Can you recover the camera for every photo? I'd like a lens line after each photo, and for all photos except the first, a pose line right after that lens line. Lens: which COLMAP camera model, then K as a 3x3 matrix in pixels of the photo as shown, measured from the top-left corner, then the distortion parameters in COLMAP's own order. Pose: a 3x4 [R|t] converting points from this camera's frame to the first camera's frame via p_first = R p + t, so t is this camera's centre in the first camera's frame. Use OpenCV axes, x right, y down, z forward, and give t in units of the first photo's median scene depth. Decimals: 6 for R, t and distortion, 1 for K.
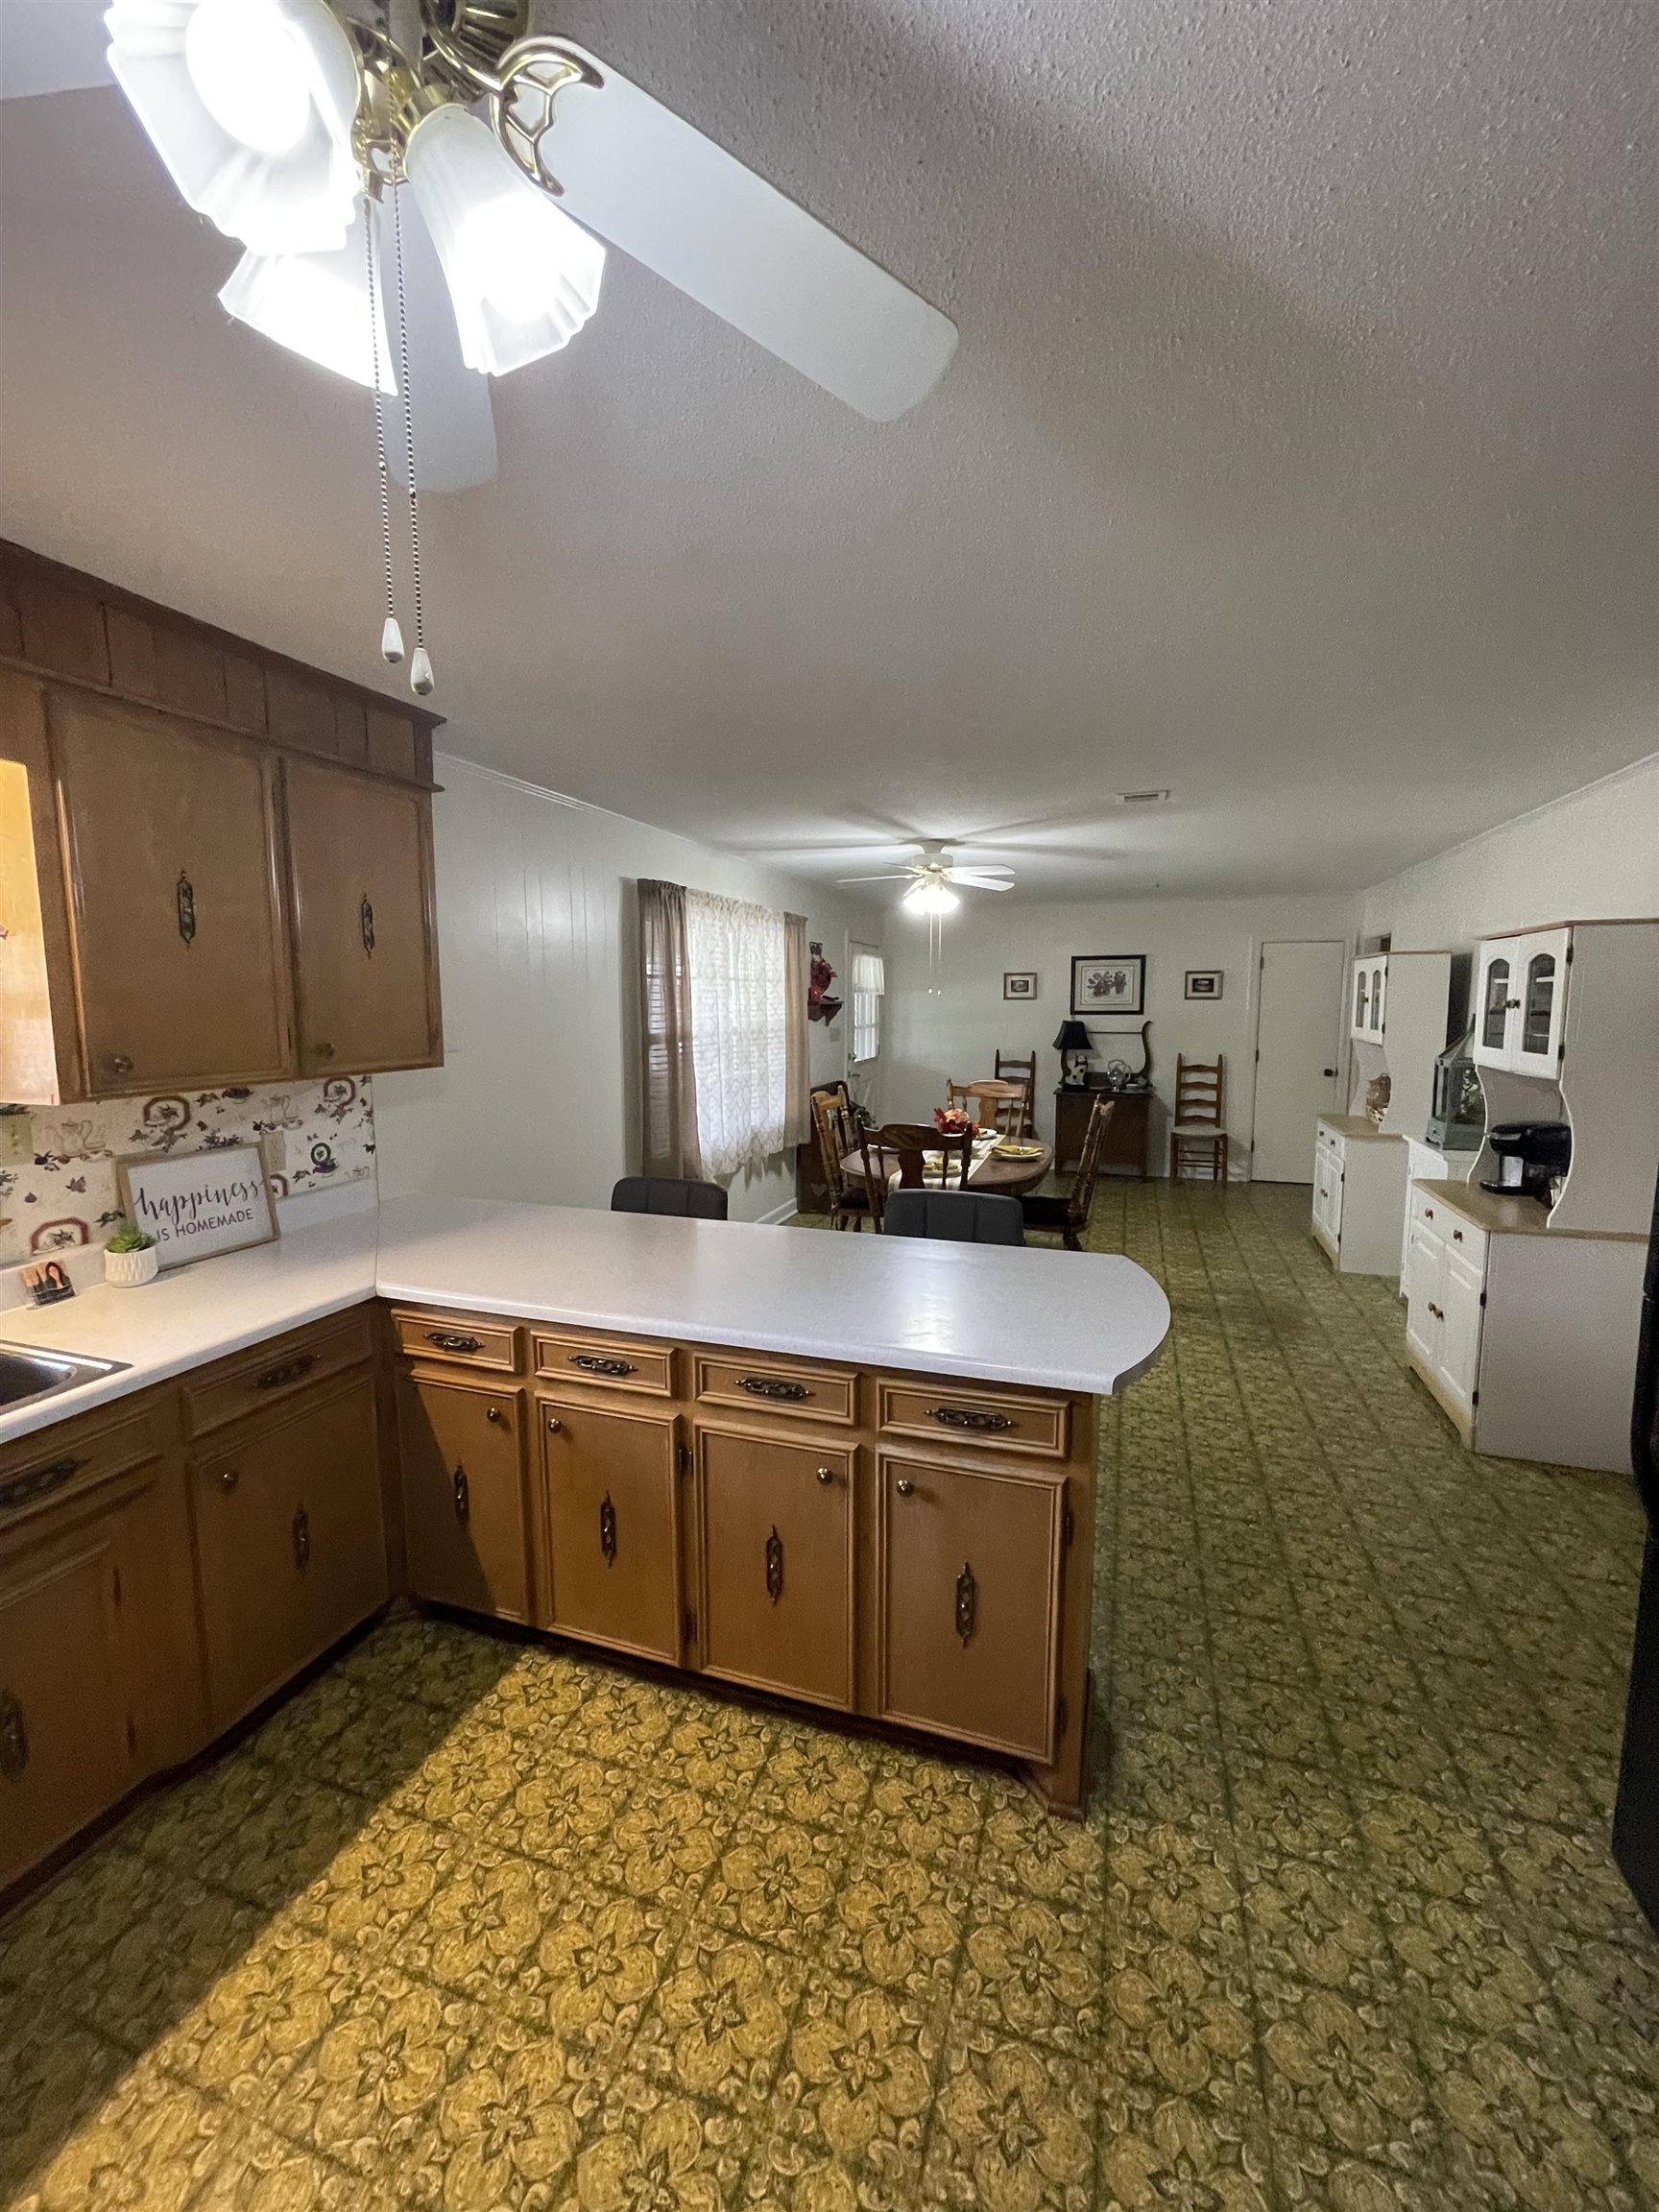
lens RADIAL K [[885.6, 0, 829.5], [0, 885.6, 1106.0], [0, 0, 1]] dist [0.000737, -0.000200]
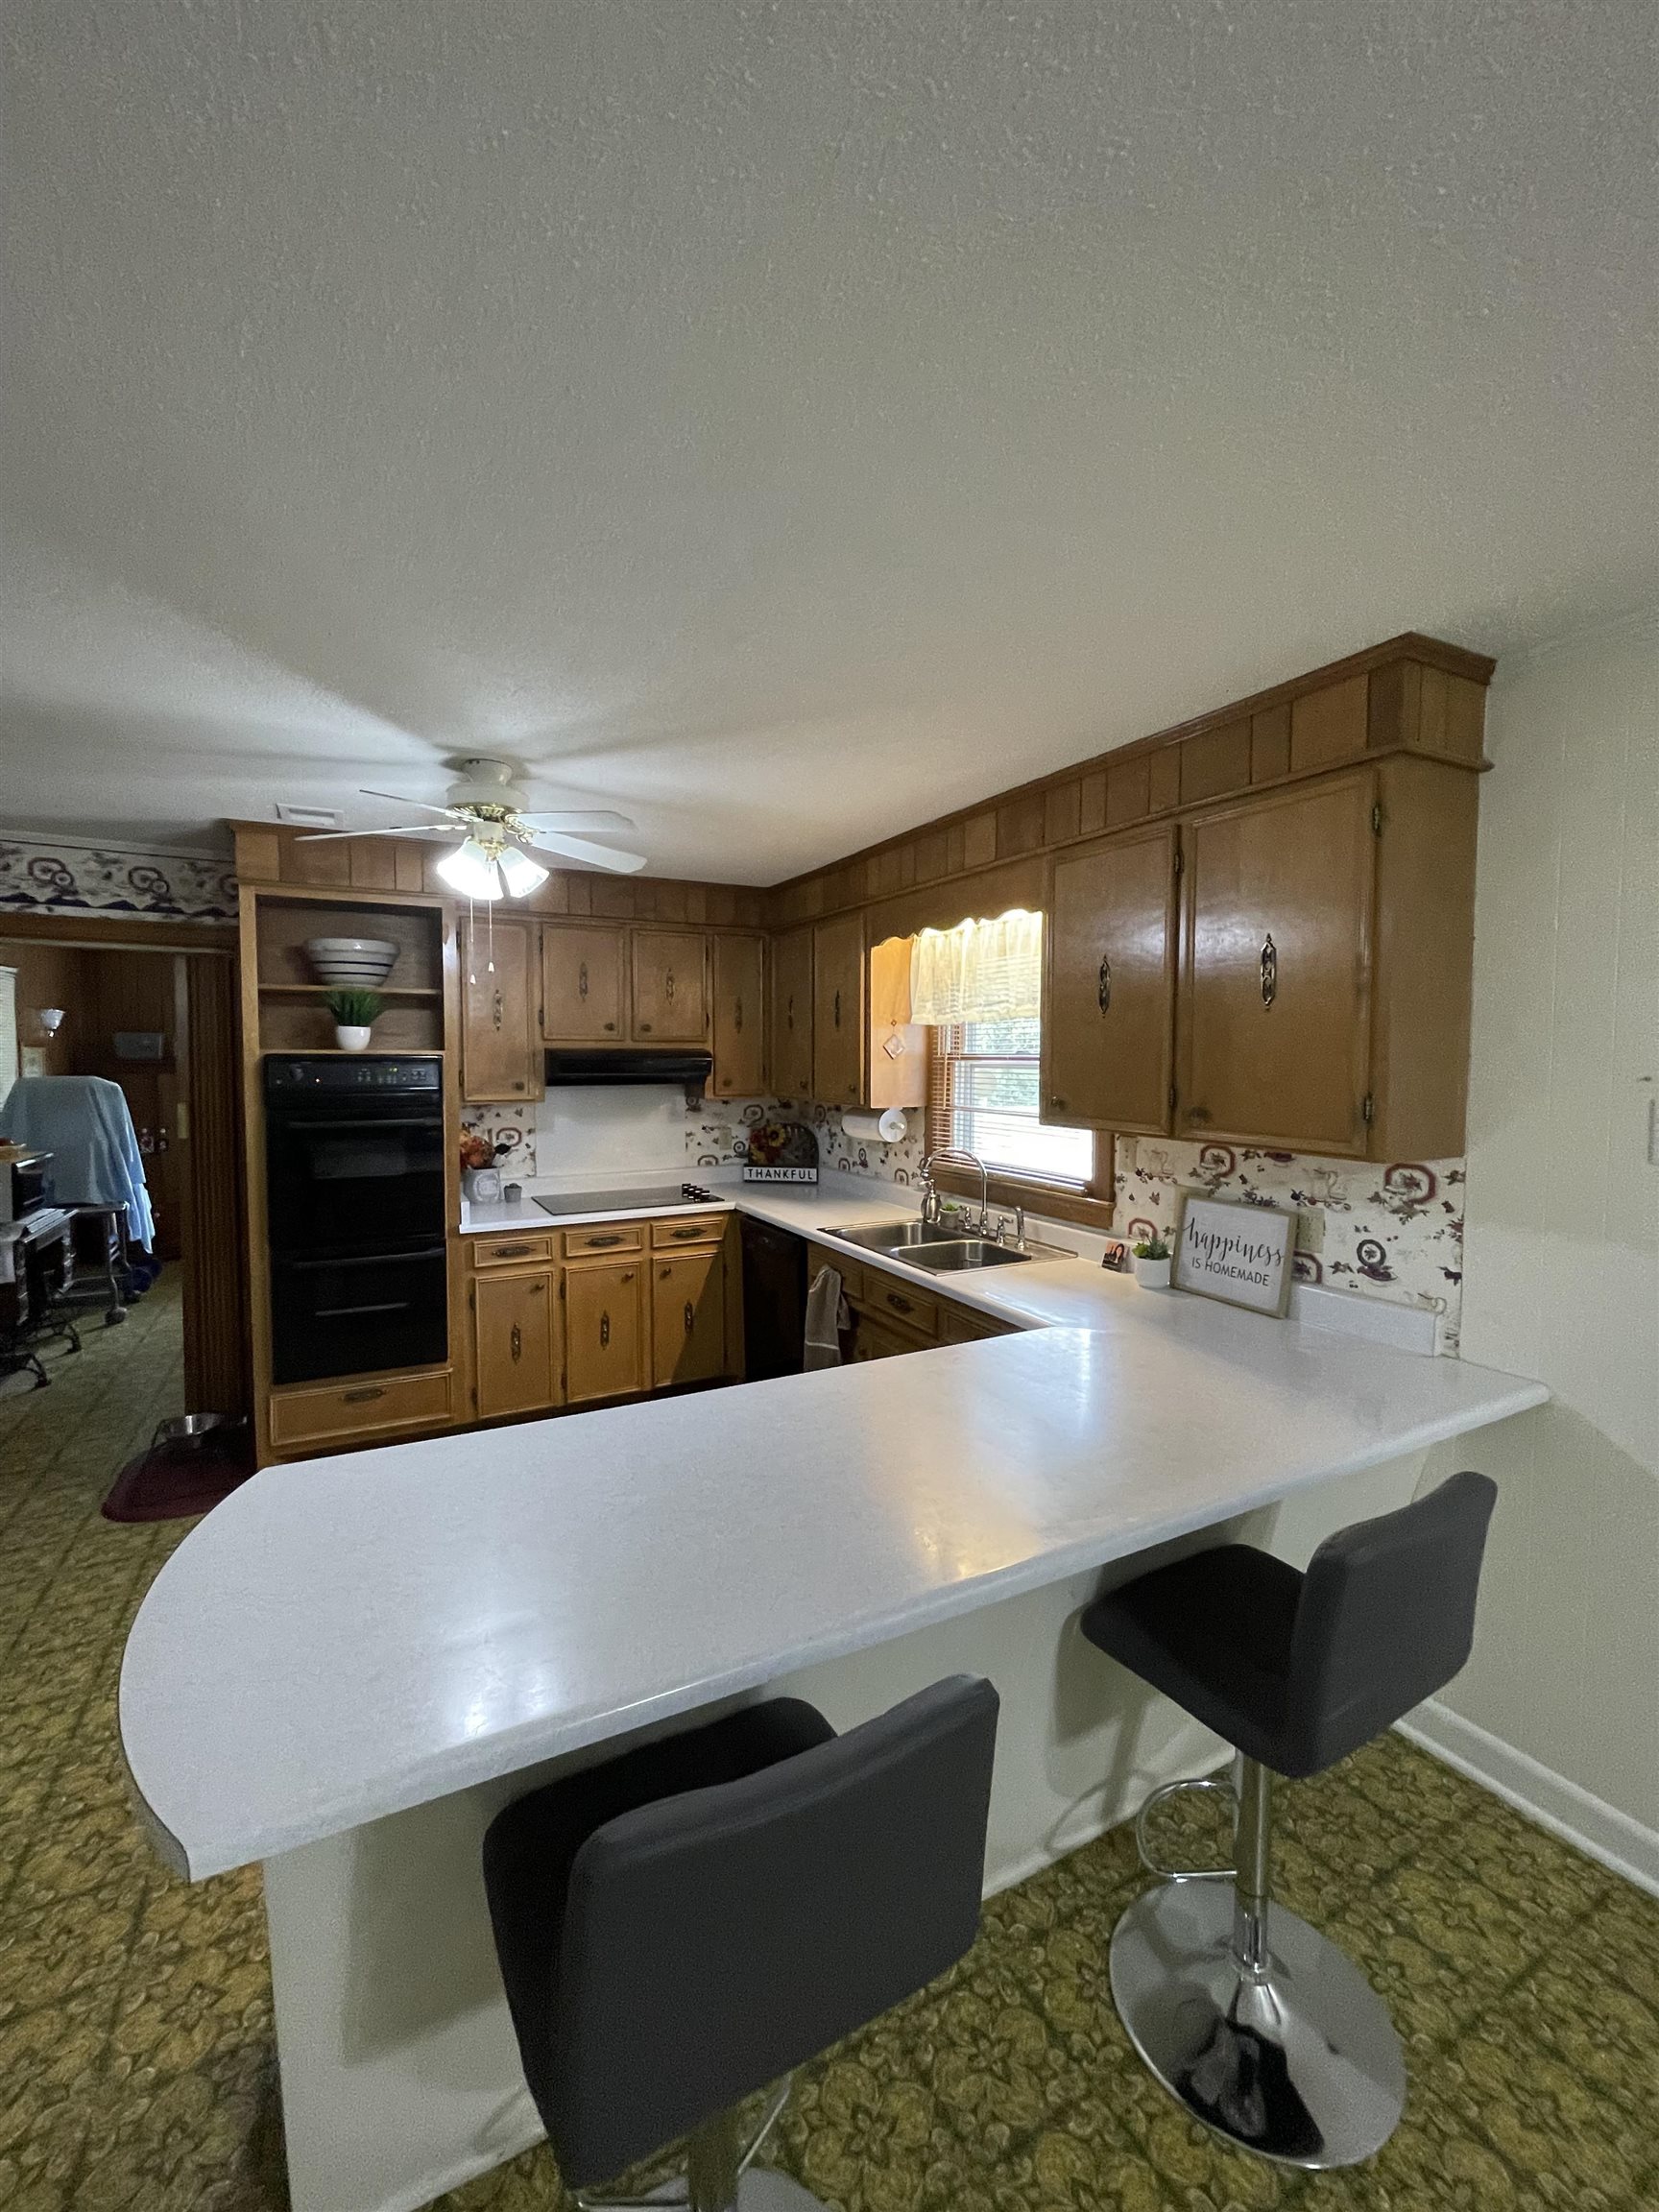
lens RADIAL K [[985.7, 0, 834.4], [0, 985.7, 1097.9], [0, 0, 1]] dist [0.123379, -0.000164]
pose [[-0.667280, 0.036814, -0.743897, 0.451934], [-0.097338, 0.985901, 0.136103, -0.170641], [0.738419, 0.163228, -0.654288, 1.278332]]
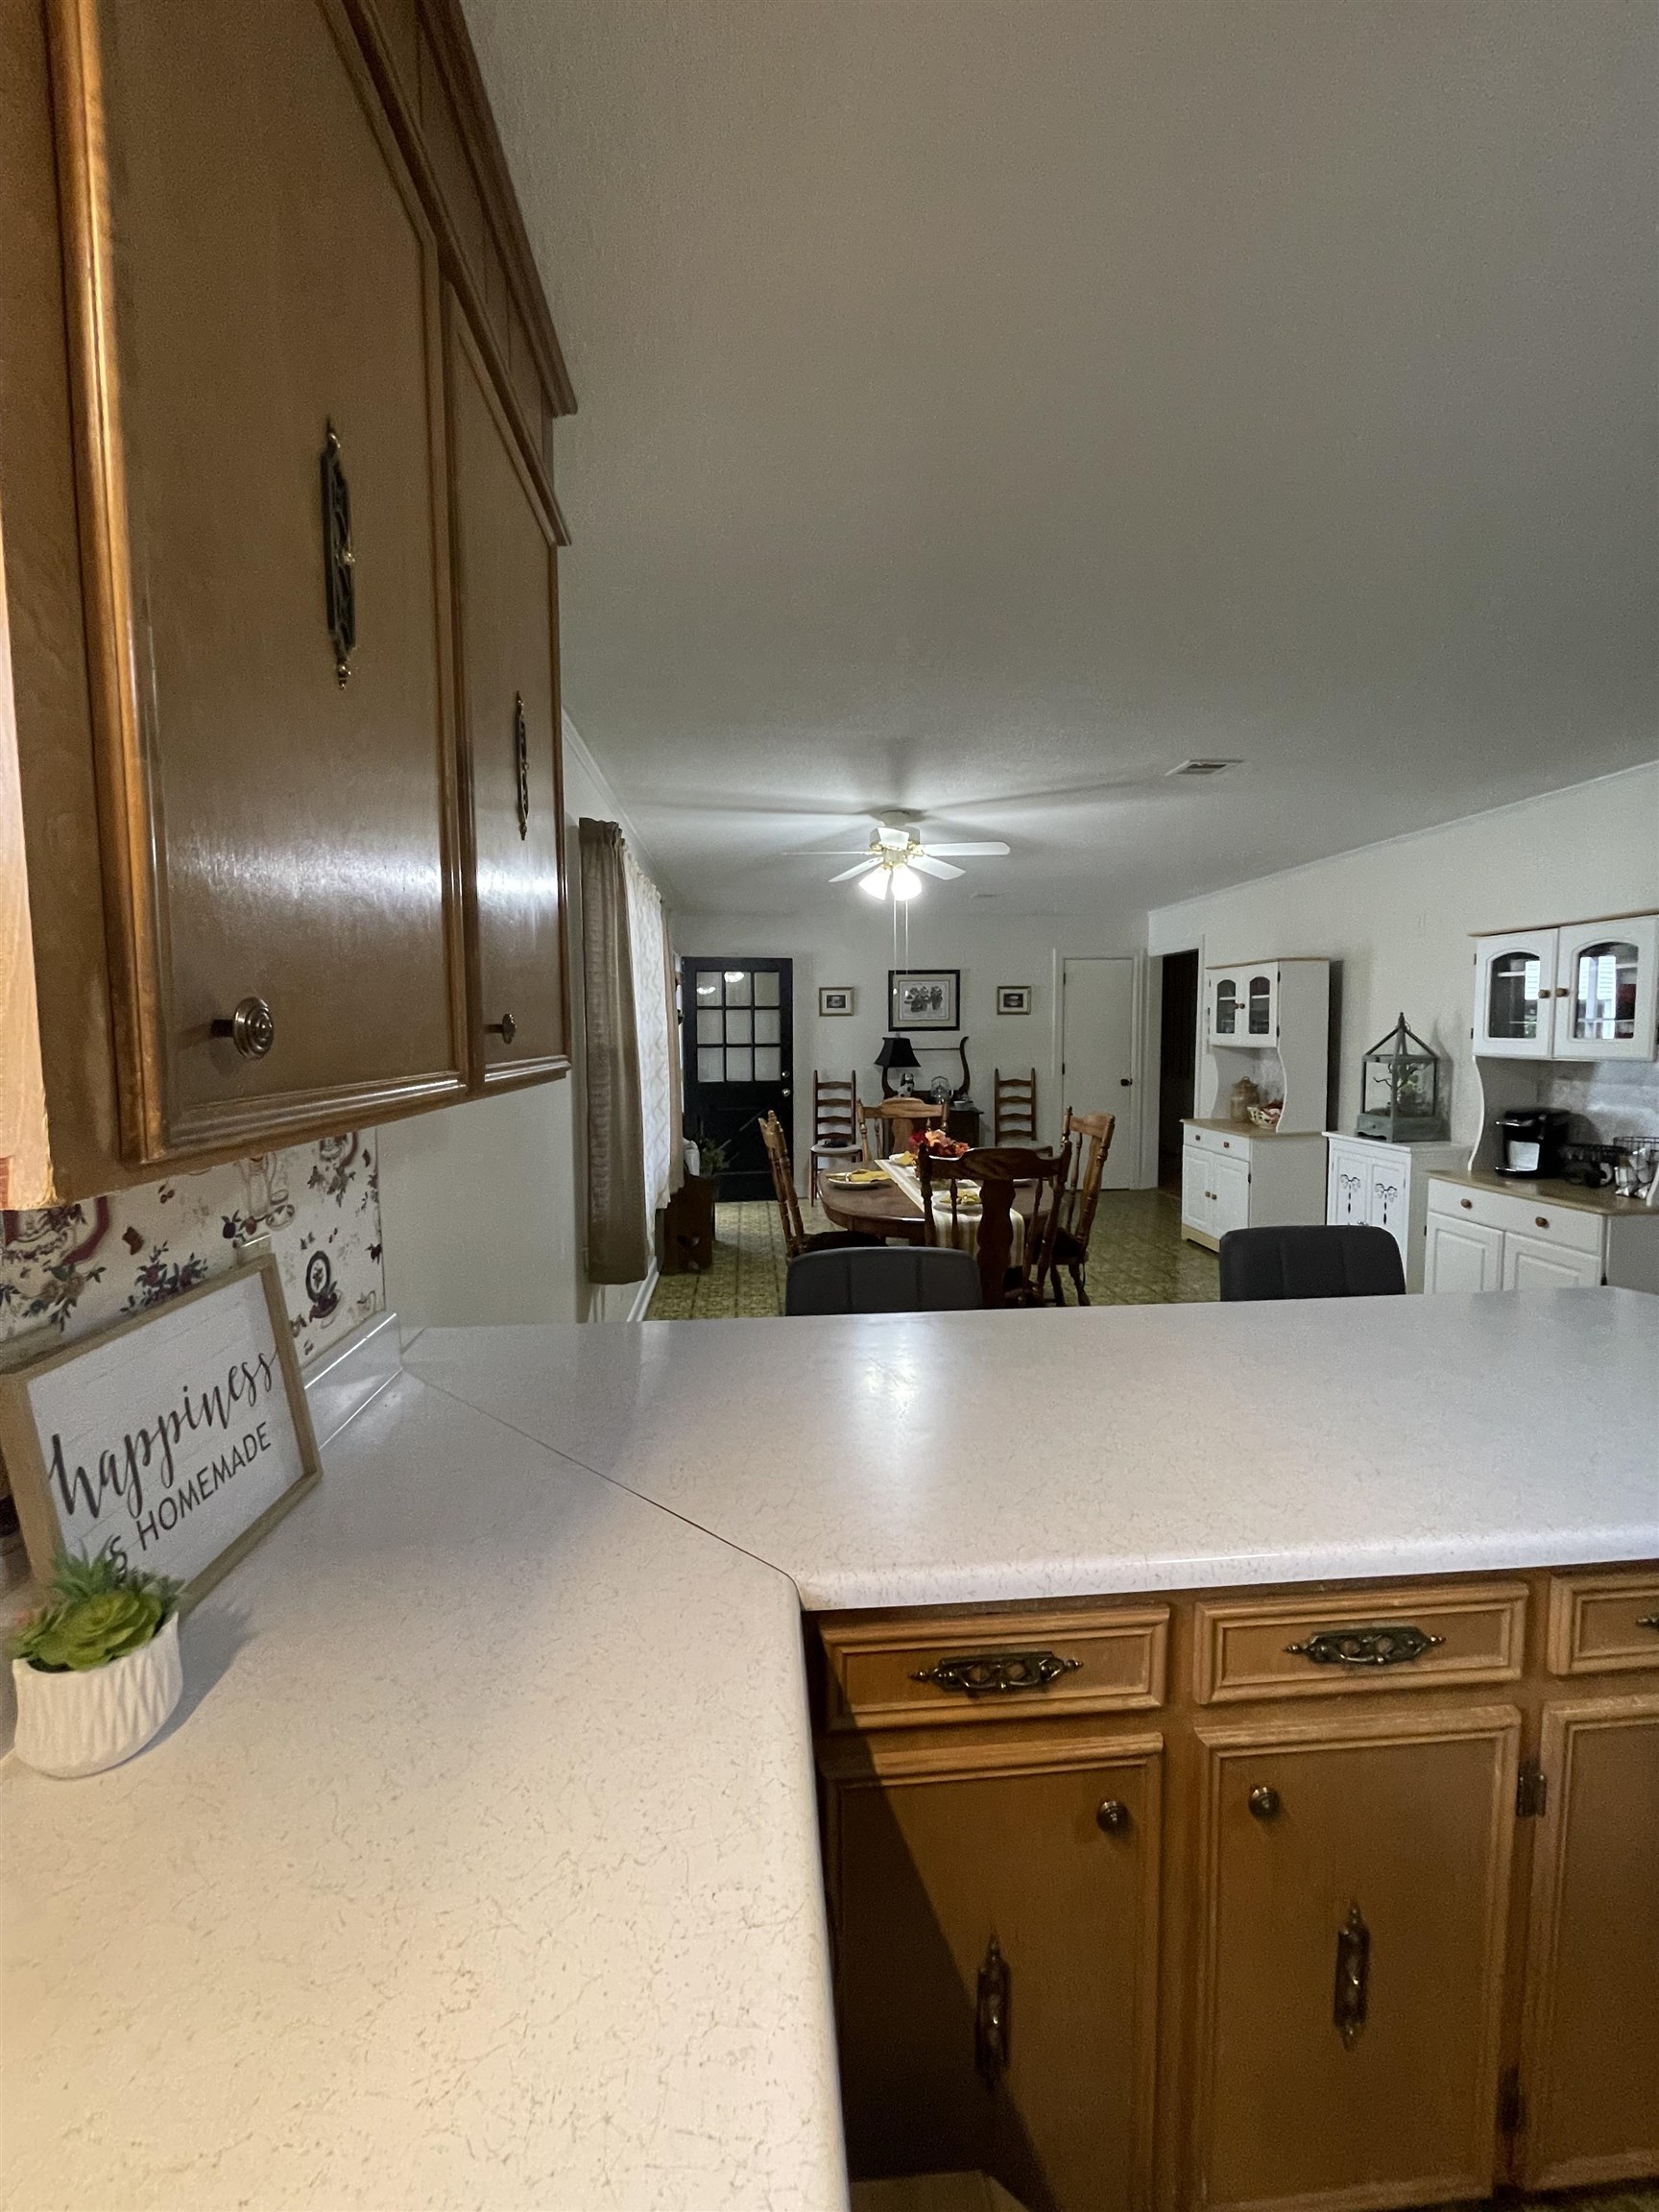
lens RADIAL K [[885.6, 0, 829.5], [0, 885.6, 1106.0], [0, 0, 1]] dist [0.000737, -0.000200]
pose [[0.915329, -0.042109, 0.400499, -0.535862], [0.057428, 0.998003, -0.026318, -0.006079], [-0.398591, 0.047090, 0.915919, 0.498698]]
